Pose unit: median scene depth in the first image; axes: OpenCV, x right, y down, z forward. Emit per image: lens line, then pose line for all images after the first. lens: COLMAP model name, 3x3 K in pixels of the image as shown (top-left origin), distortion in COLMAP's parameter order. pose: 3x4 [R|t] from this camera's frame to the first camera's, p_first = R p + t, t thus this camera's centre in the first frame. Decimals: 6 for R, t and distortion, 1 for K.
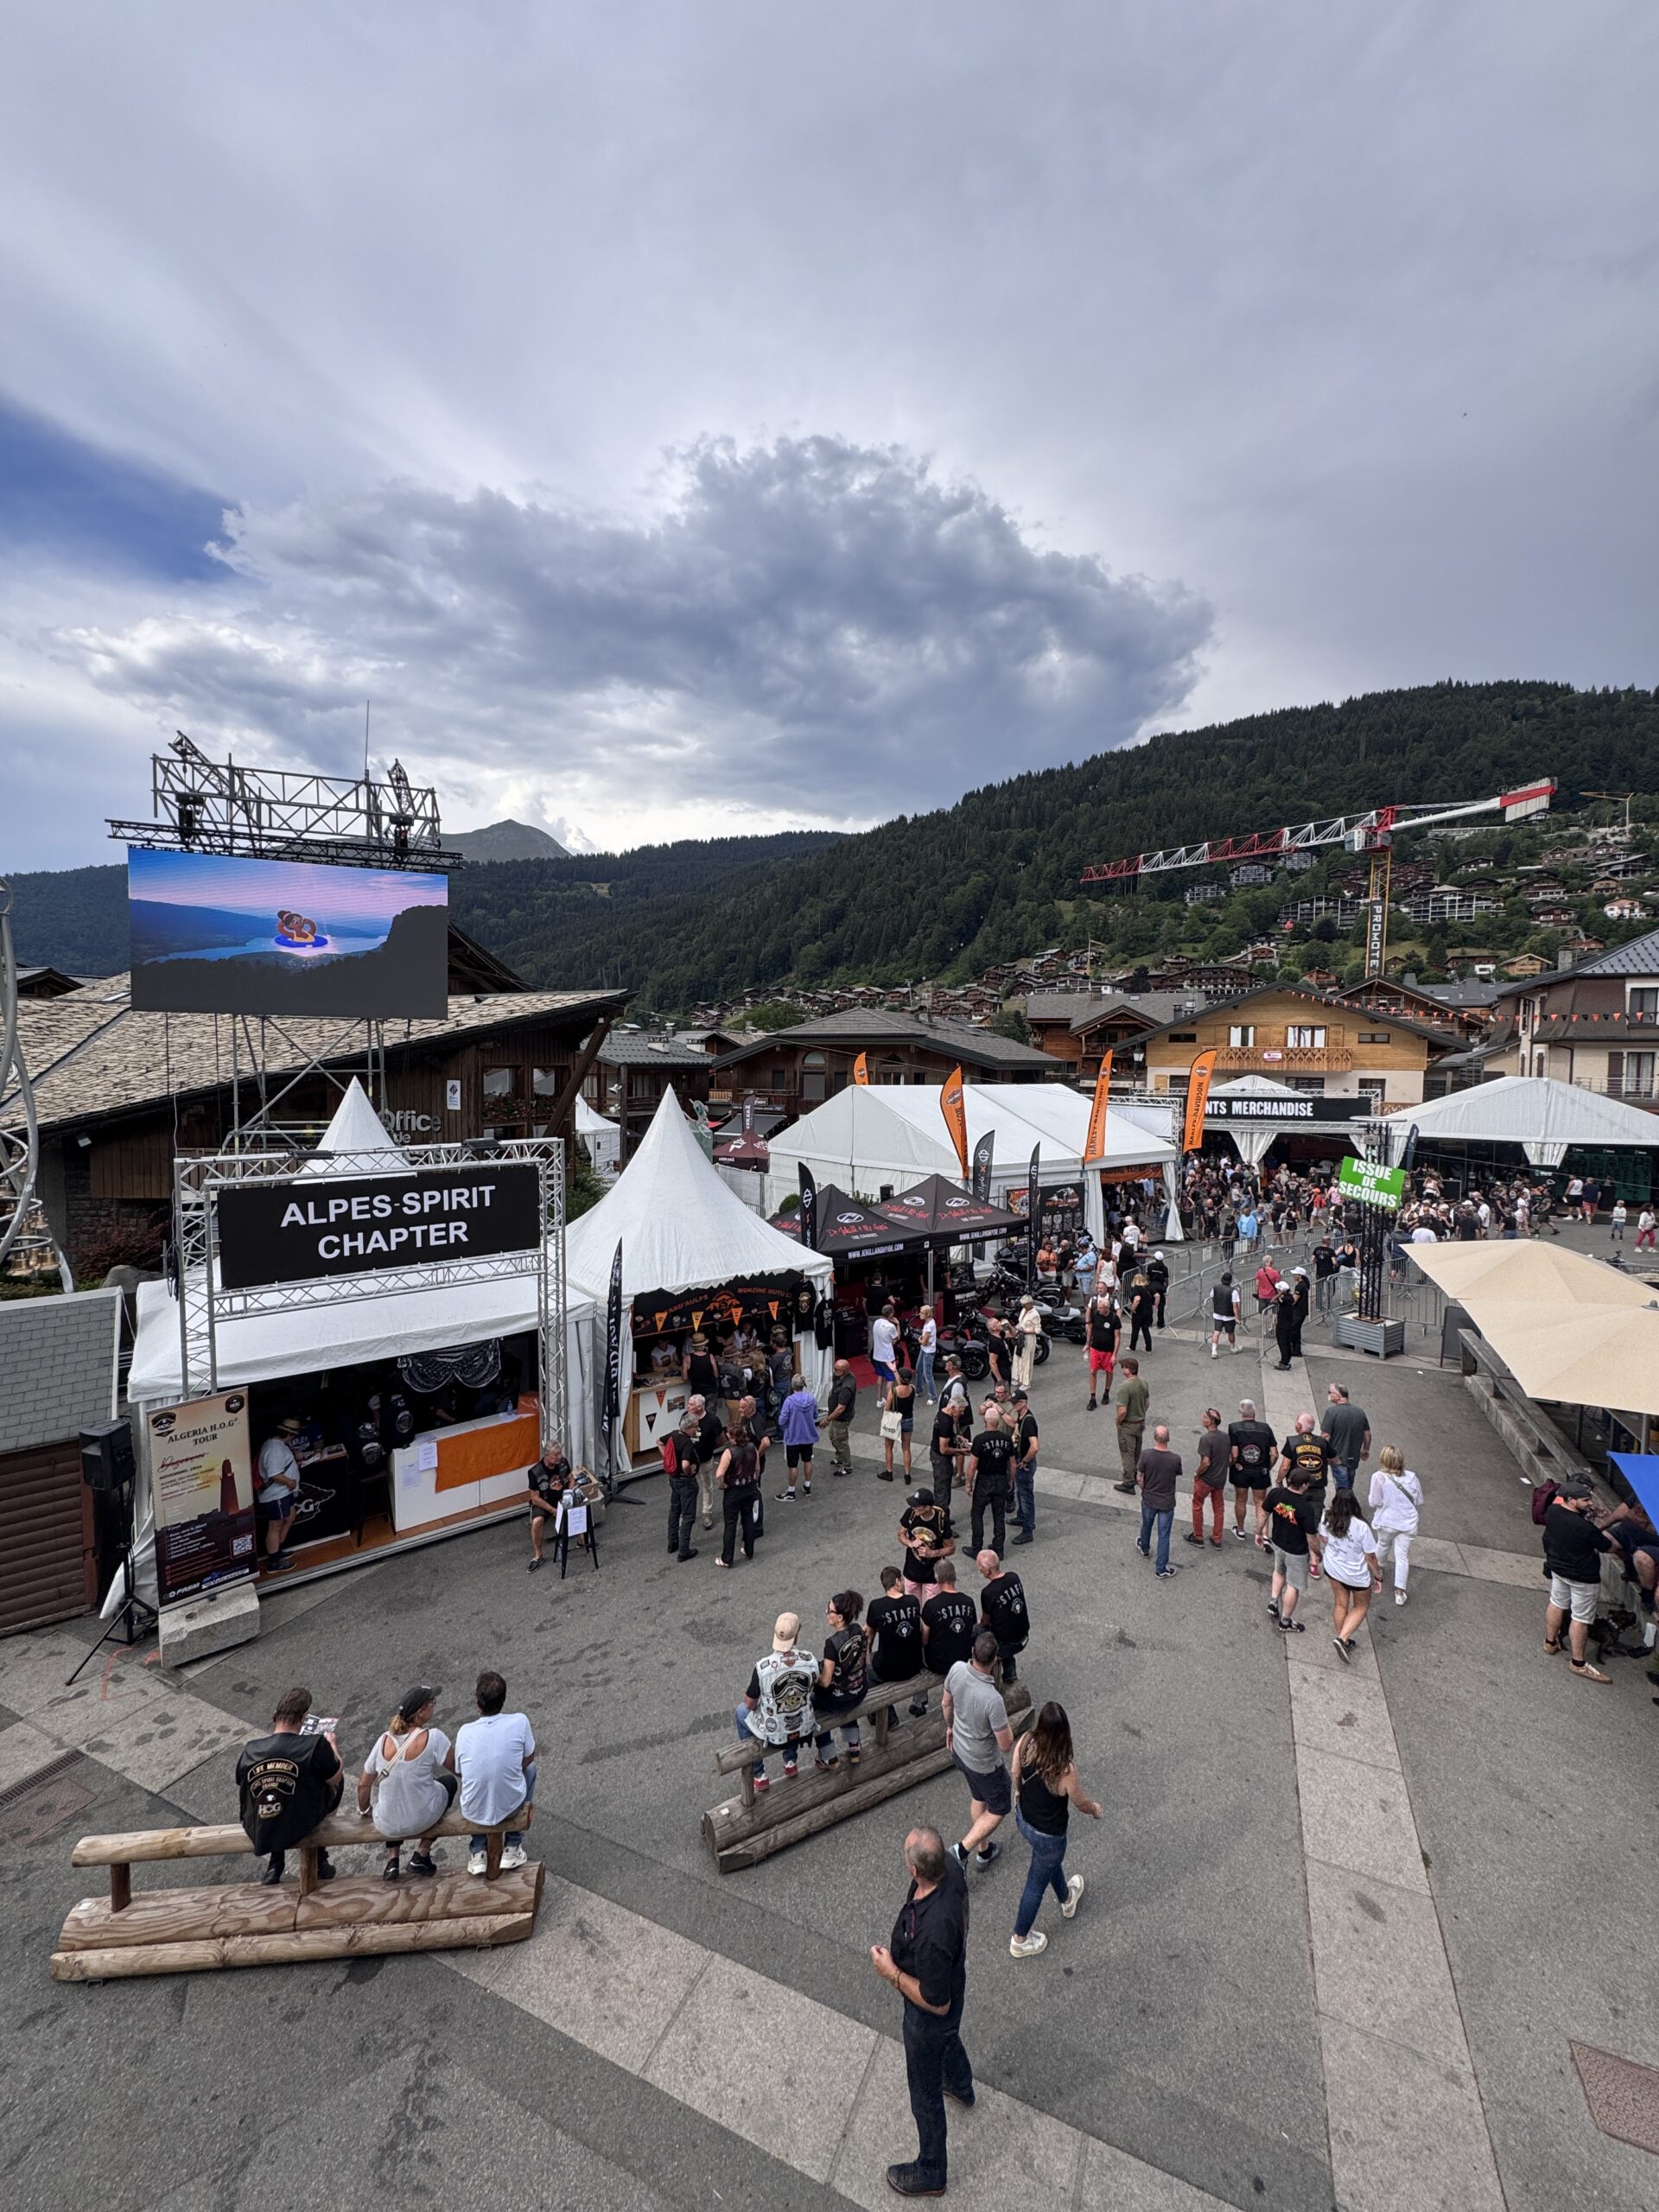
lens RADIAL K [[869.7, 0, 829.5], [0, 869.7, 1106.0], [0, 0, 1]] dist [-0.011794, -0.000639]
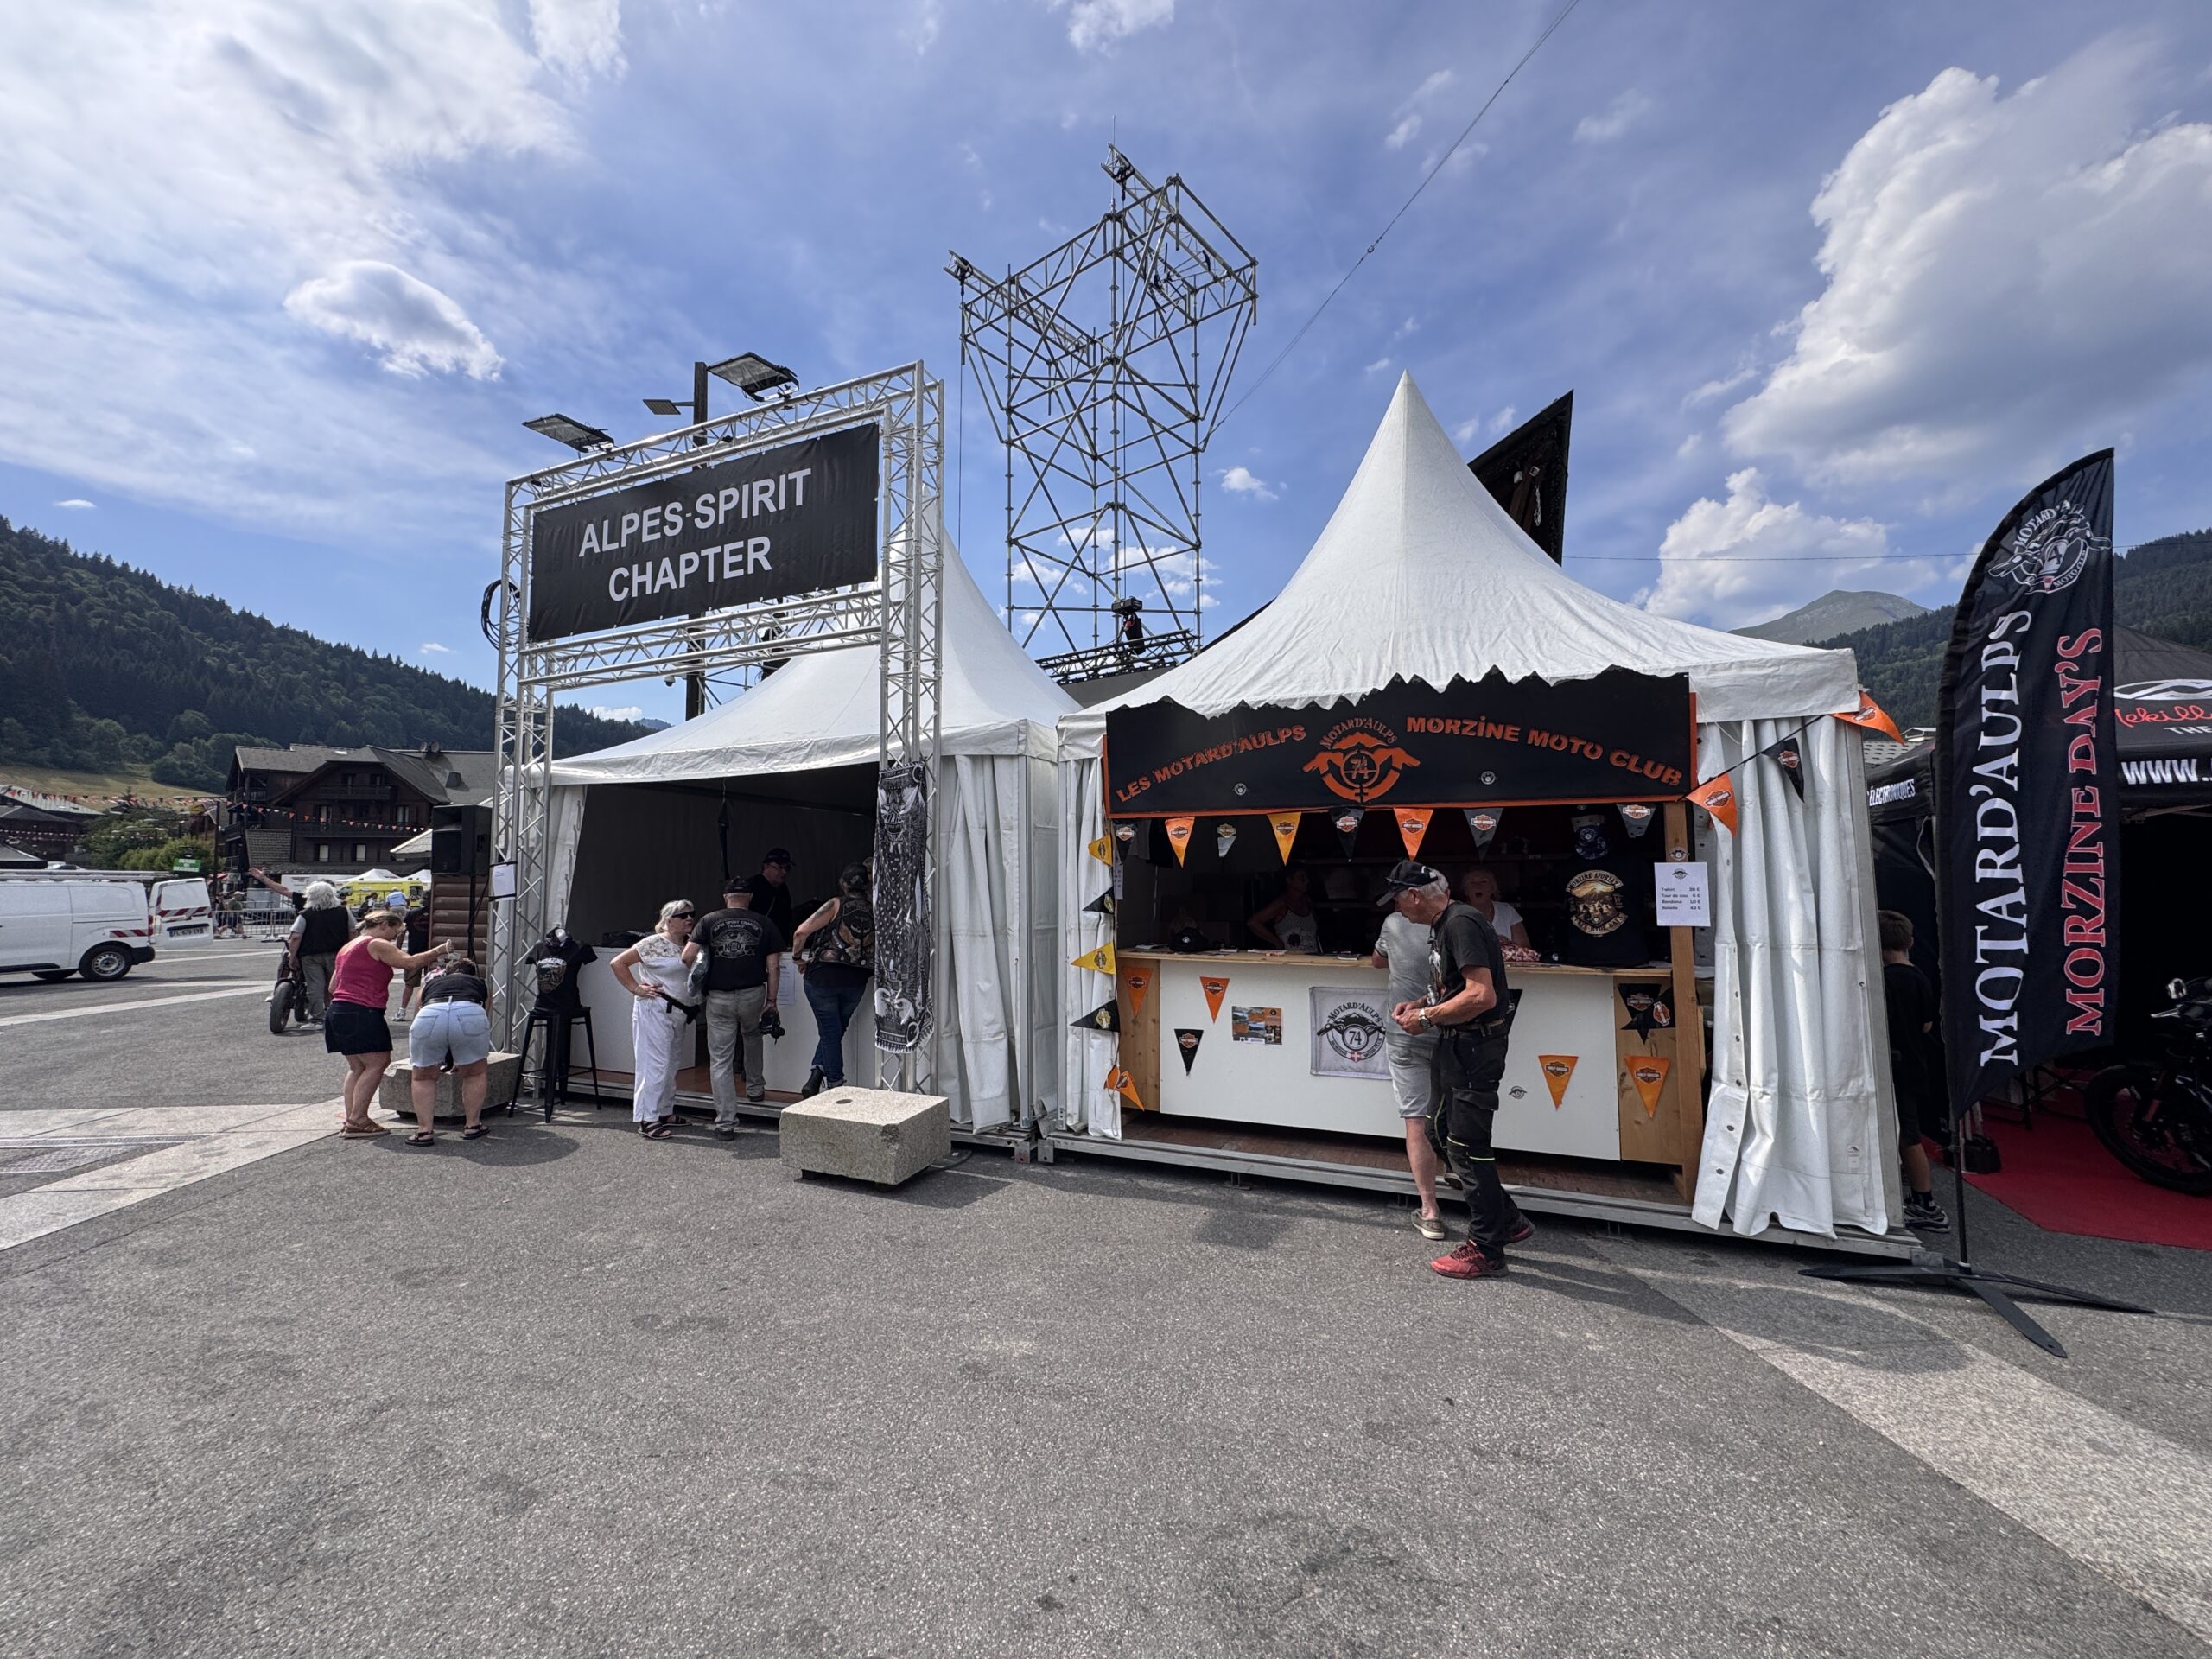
lens RADIAL K [[895.6, 0, 1106.0], [0, 895.6, 829.5], [0, 0, 1]] dist [-0.022216, -0.000187]
pose [[0.491057, -0.065631, -0.868651, 0.185571], [-0.035739, 0.994800, -0.095366, 0.383314], [0.870394, 0.077875, 0.486159, 0.954273]]
